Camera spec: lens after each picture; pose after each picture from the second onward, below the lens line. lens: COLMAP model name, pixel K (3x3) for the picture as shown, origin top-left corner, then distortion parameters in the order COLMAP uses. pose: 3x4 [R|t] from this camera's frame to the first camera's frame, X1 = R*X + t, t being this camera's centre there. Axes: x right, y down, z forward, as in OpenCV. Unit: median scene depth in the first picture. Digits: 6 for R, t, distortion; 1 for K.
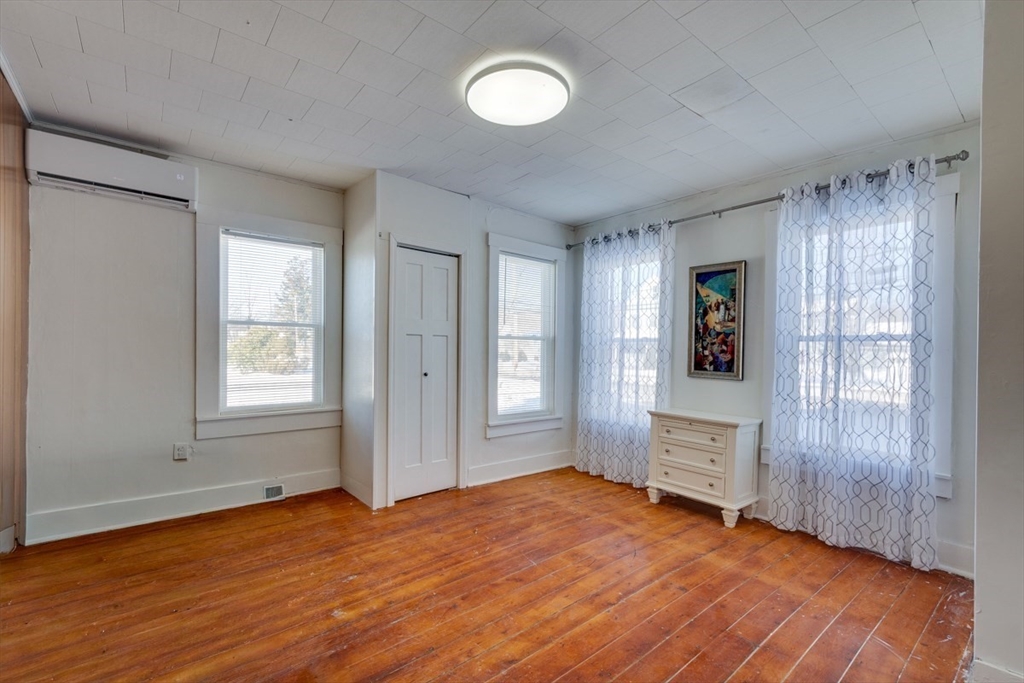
lens RADIAL K [[443.9, 0, 511.6], [0, 443.9, 354.5], [0, 0, 1]] dist [0.002871, -0.000061]
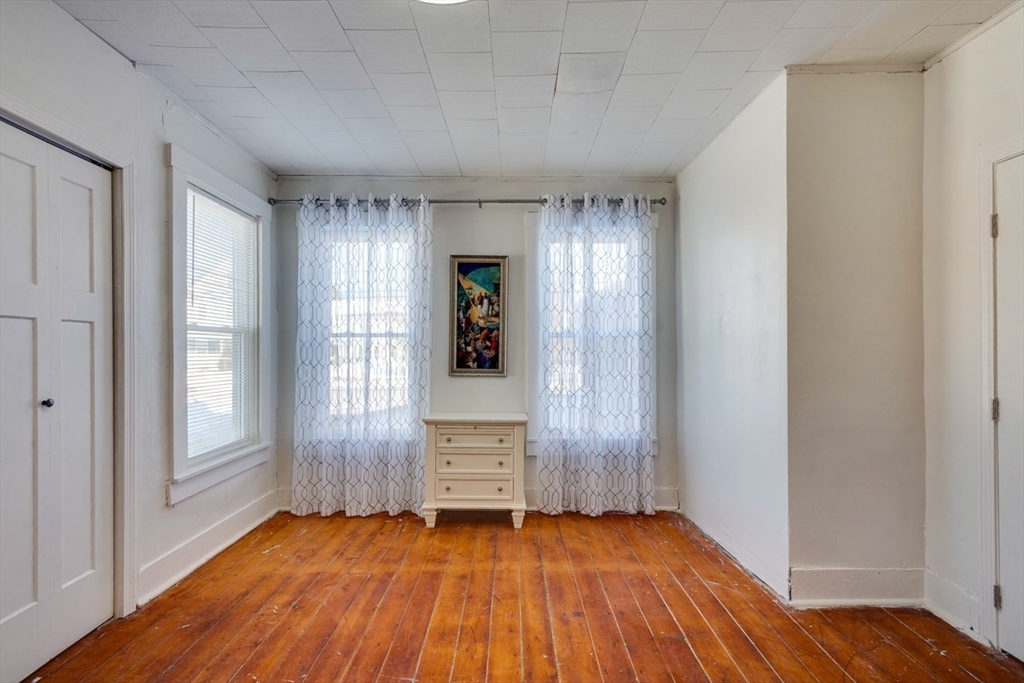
lens RADIAL K [[461.6, 0, 510.1], [0, 461.6, 346.6], [0, 0, 1]] dist [0.007056, 0.000110]
pose [[0.638077, -0.009274, 0.769917, -0.262480], [0.016950, 0.999854, -0.002003, -0.005824], [-0.769786, 0.014328, 0.638141, 0.322486]]
